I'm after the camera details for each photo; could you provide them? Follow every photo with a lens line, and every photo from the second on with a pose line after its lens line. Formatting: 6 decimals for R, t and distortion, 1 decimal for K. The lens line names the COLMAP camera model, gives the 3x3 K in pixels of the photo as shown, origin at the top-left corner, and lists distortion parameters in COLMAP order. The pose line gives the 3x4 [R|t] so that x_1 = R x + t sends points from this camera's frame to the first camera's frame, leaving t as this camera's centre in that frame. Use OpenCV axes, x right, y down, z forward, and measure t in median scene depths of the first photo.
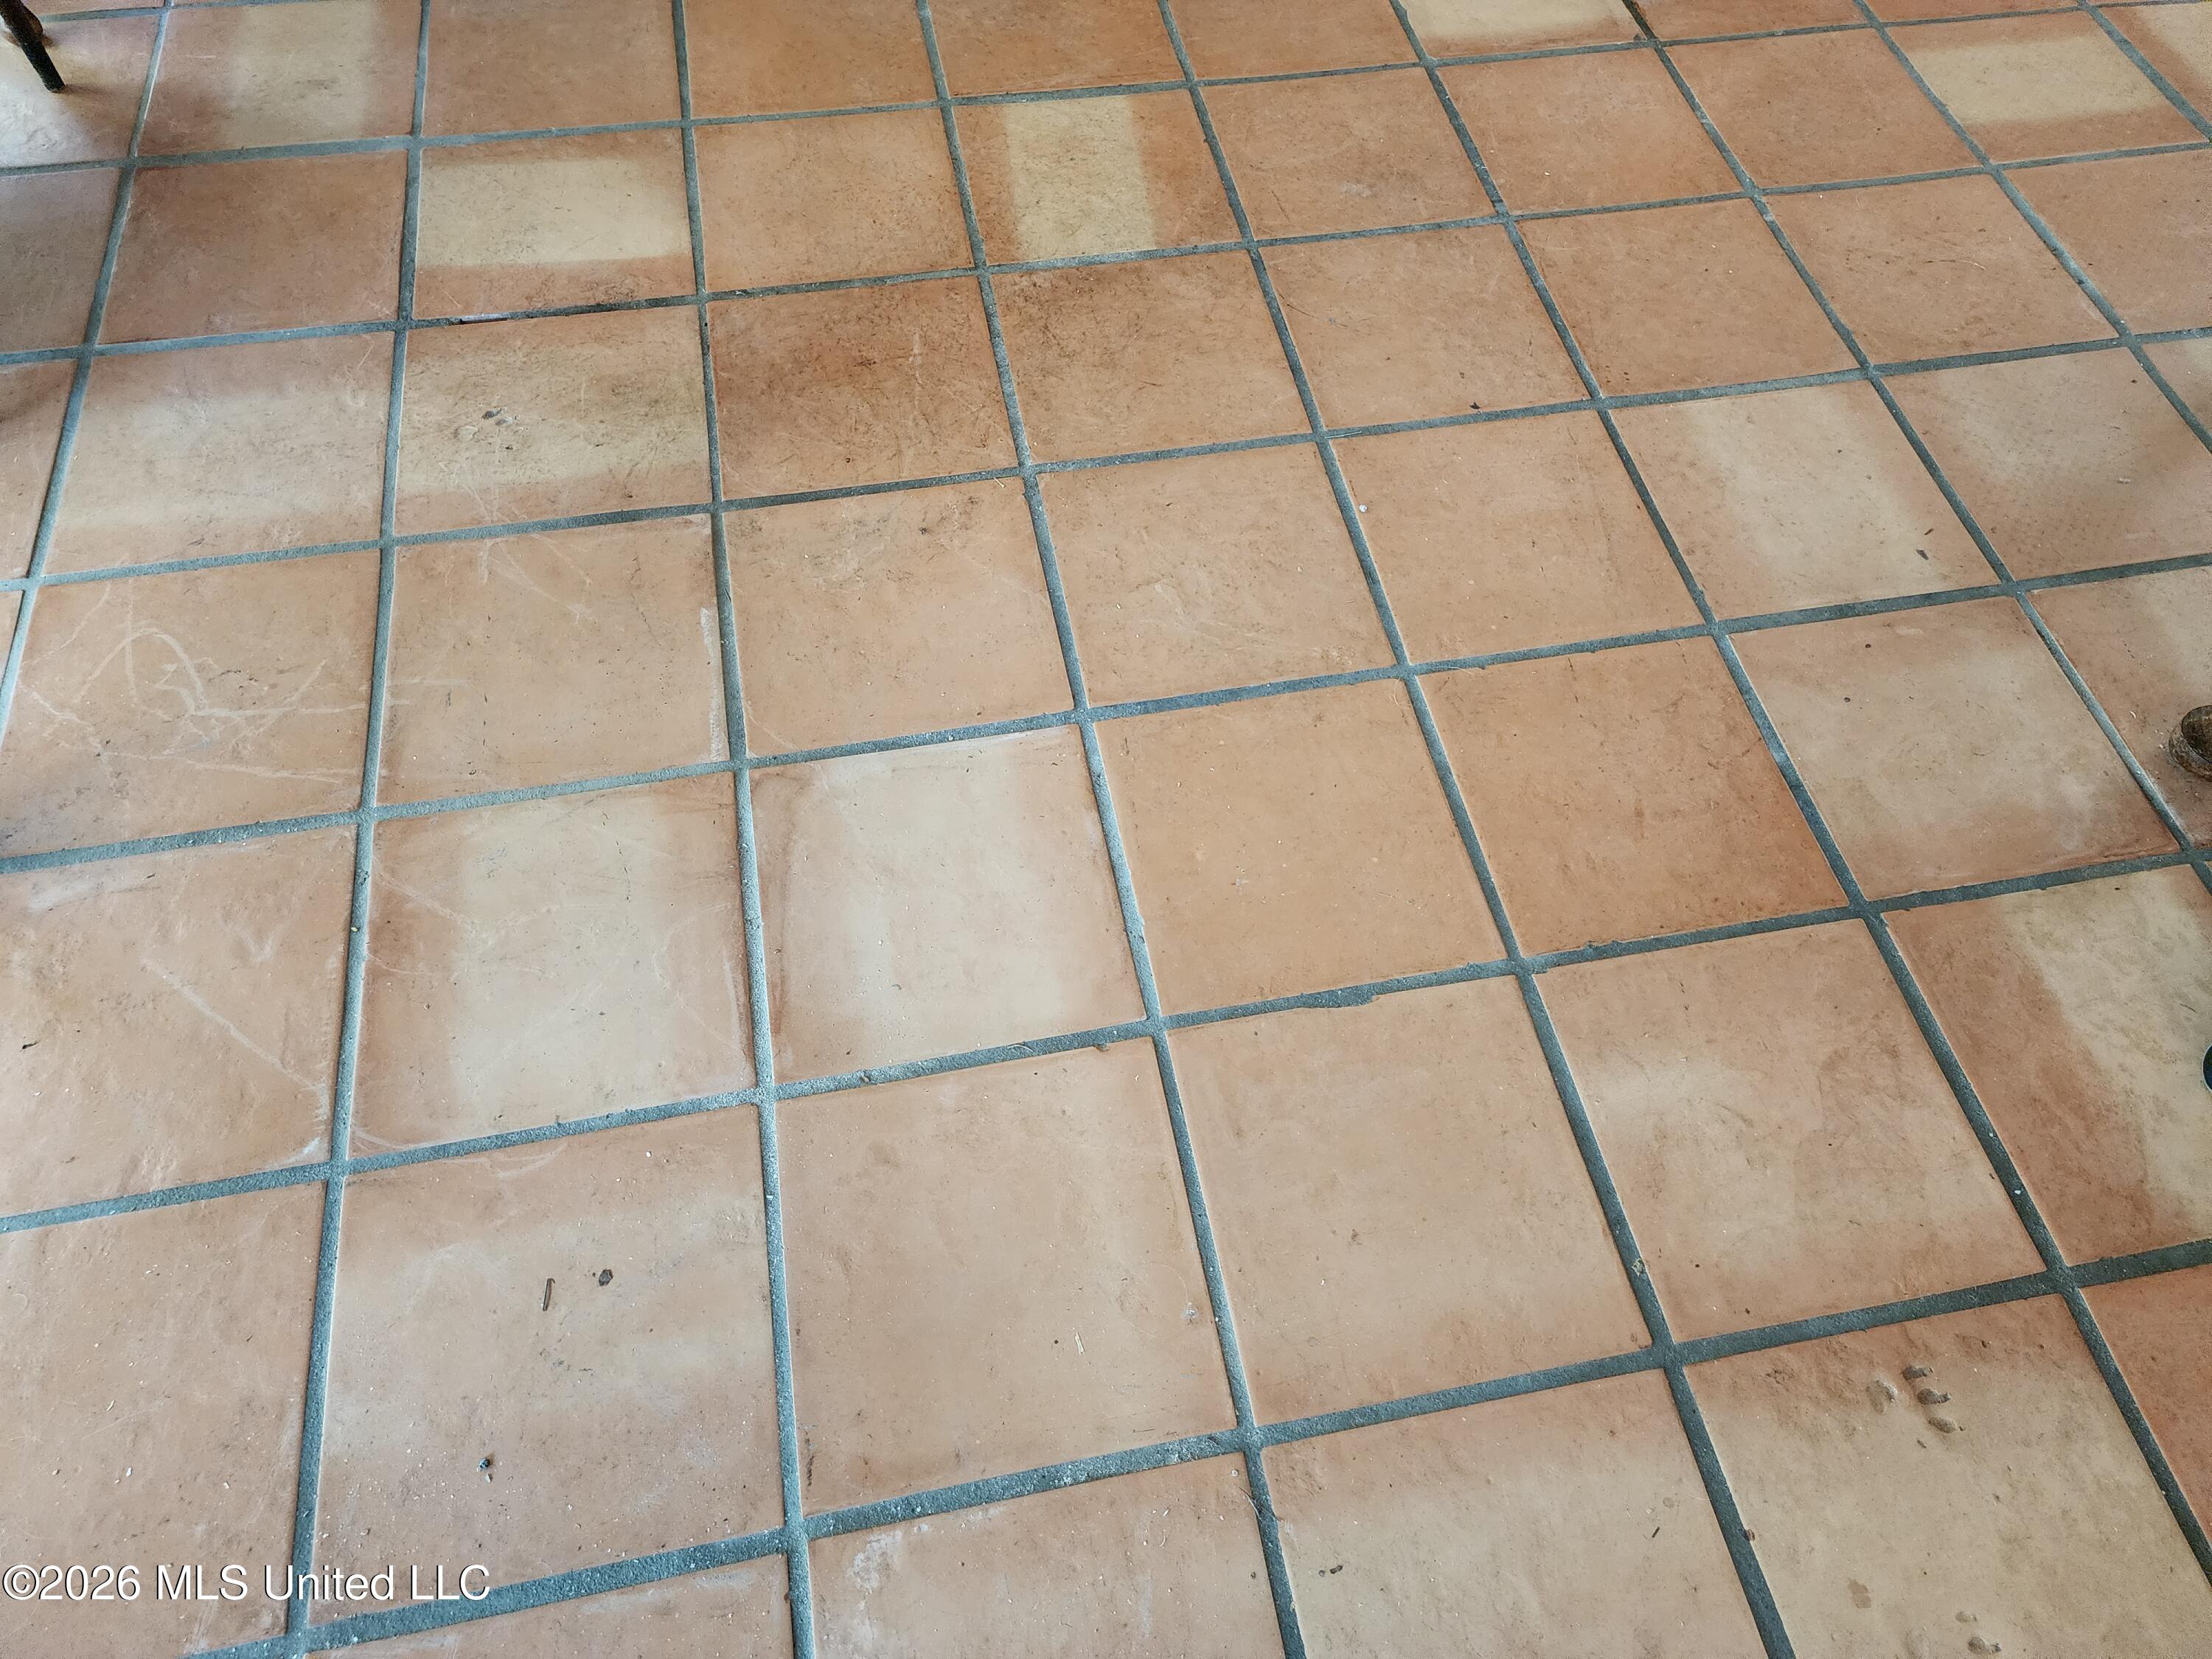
lens RADIAL K [[1477.5, 0, 1104.0], [0, 1477.5, 816.2], [0, 0, 1]] dist [0.083971, -0.072246]
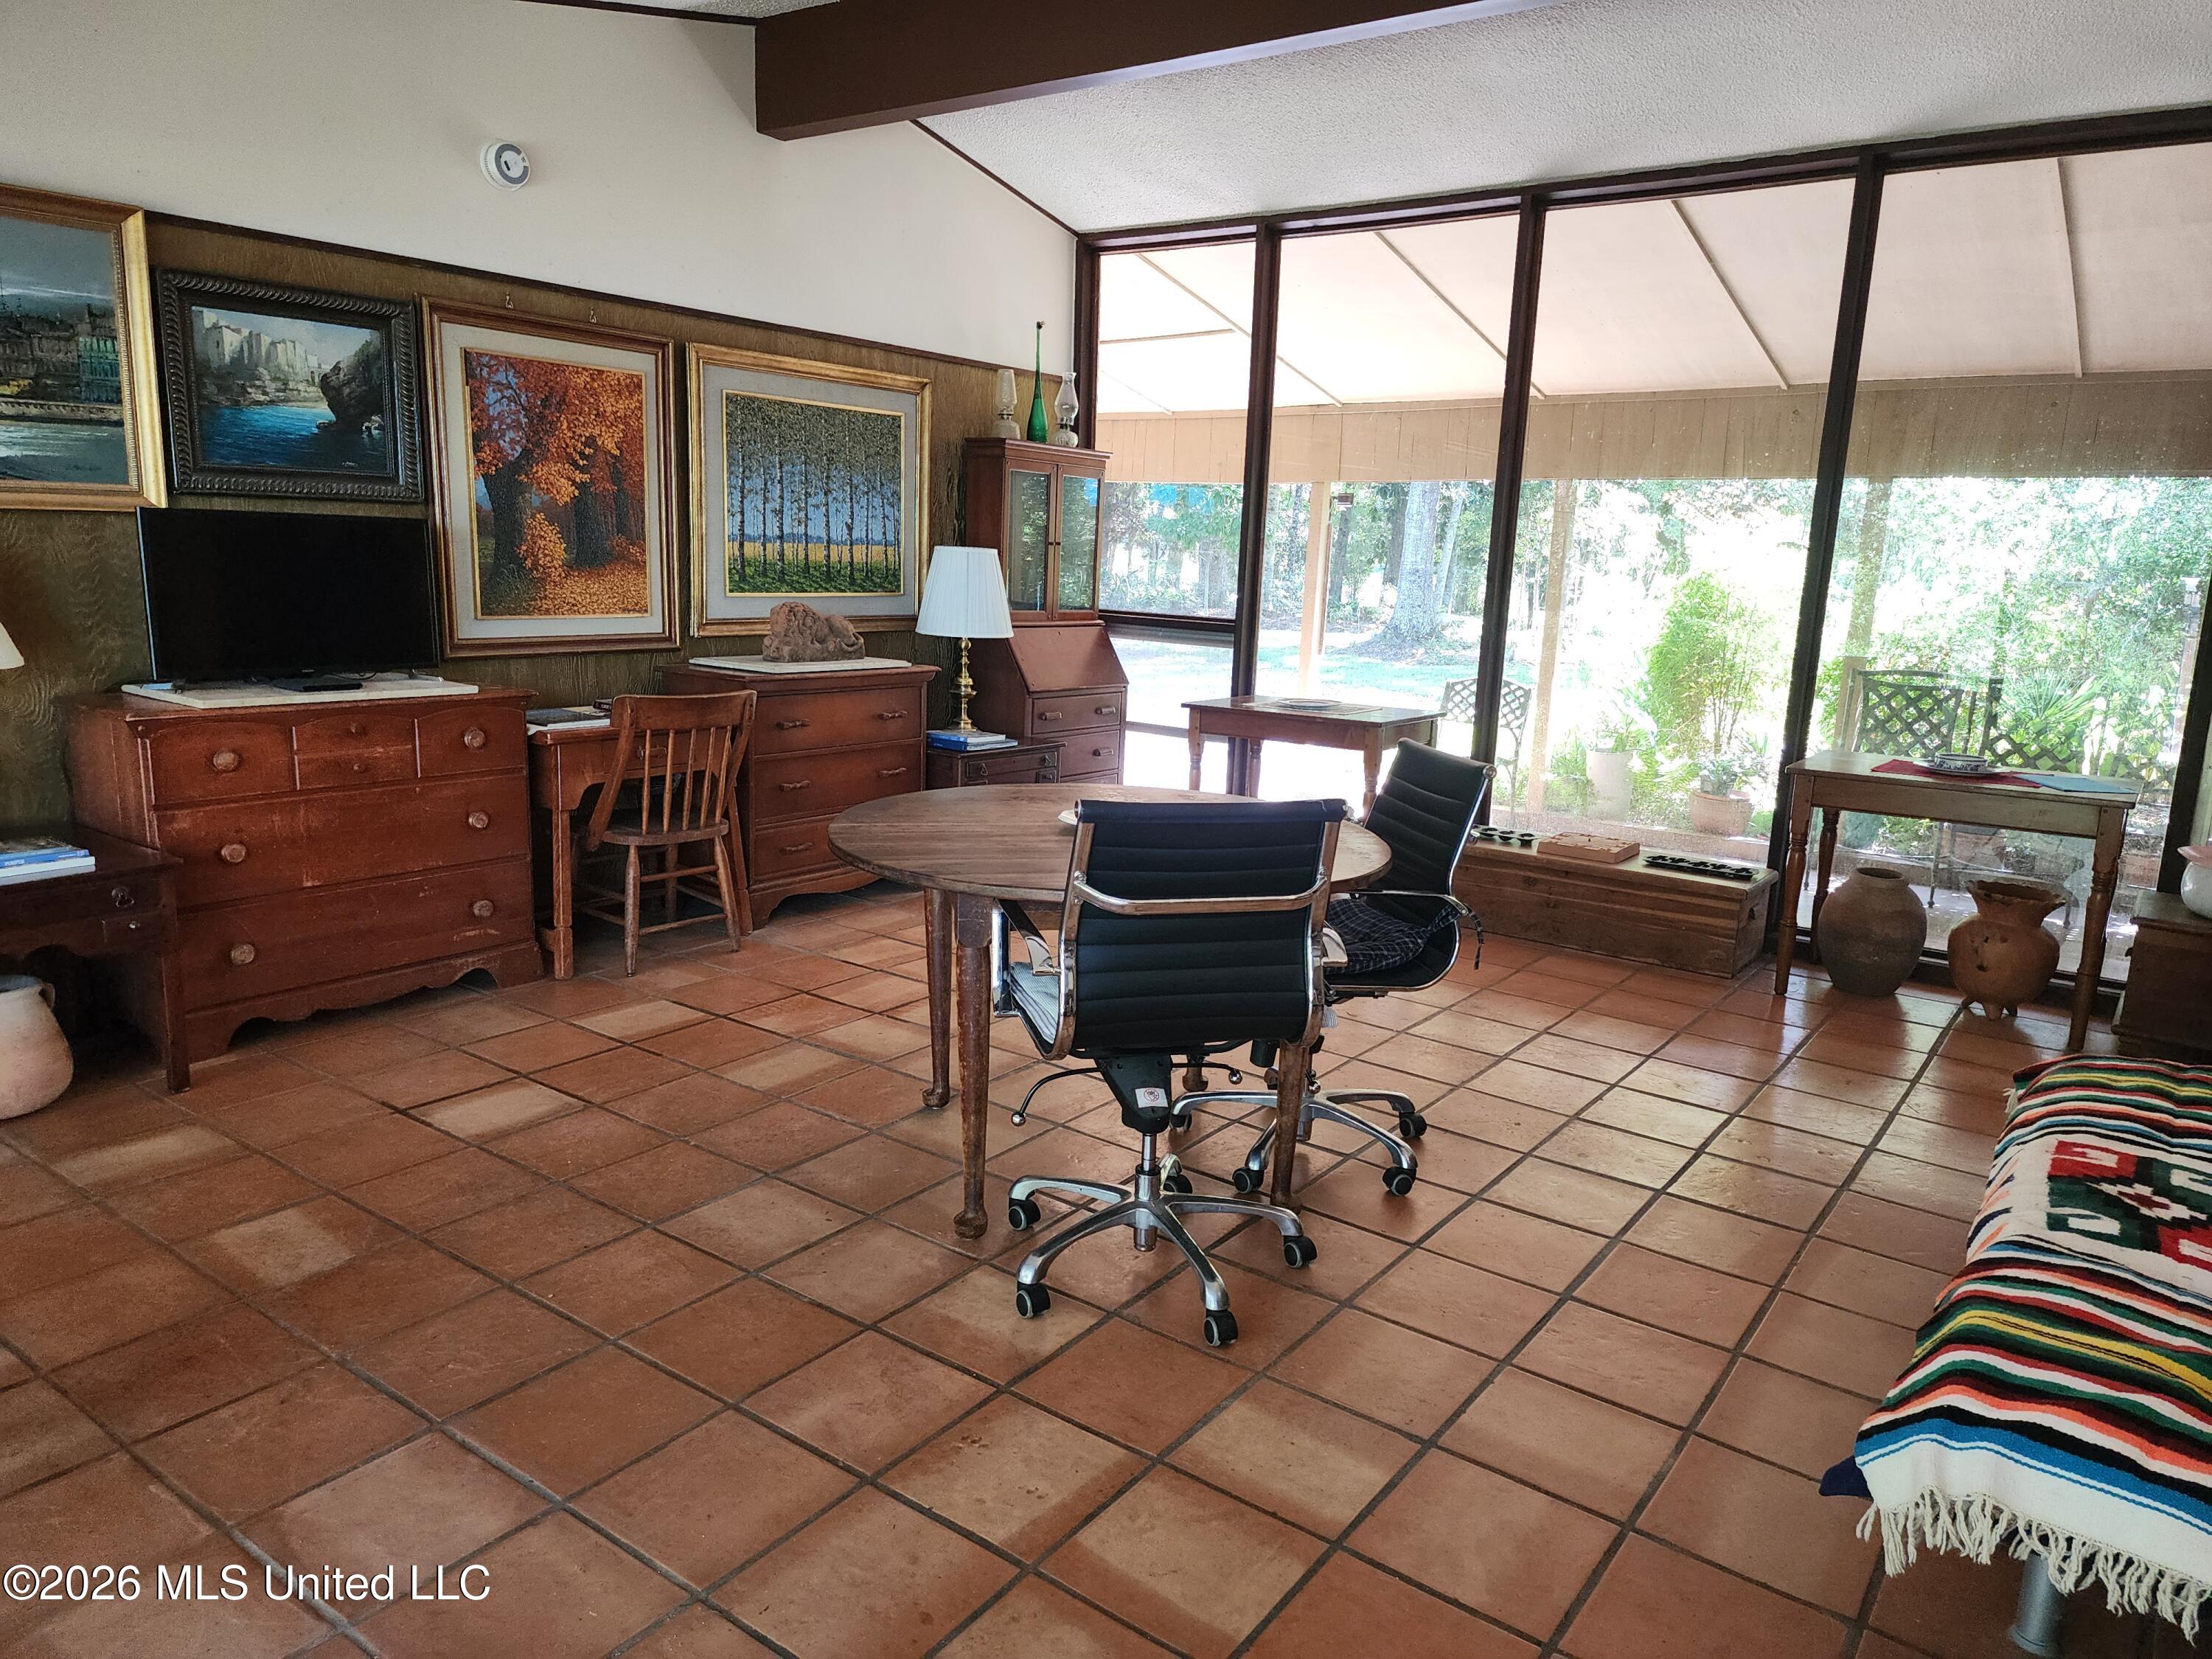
lens RADIAL K [[1480.7, 0, 1126.8], [0, 1480.7, 833.0], [0, 0, 1]] dist [0.092322, -0.071860]
pose [[0.728509, -0.147136, 0.669048, -0.403703], [0.575804, 0.660620, -0.481696, 0.623209], [-0.371112, 0.736160, 0.565989, -0.628013]]
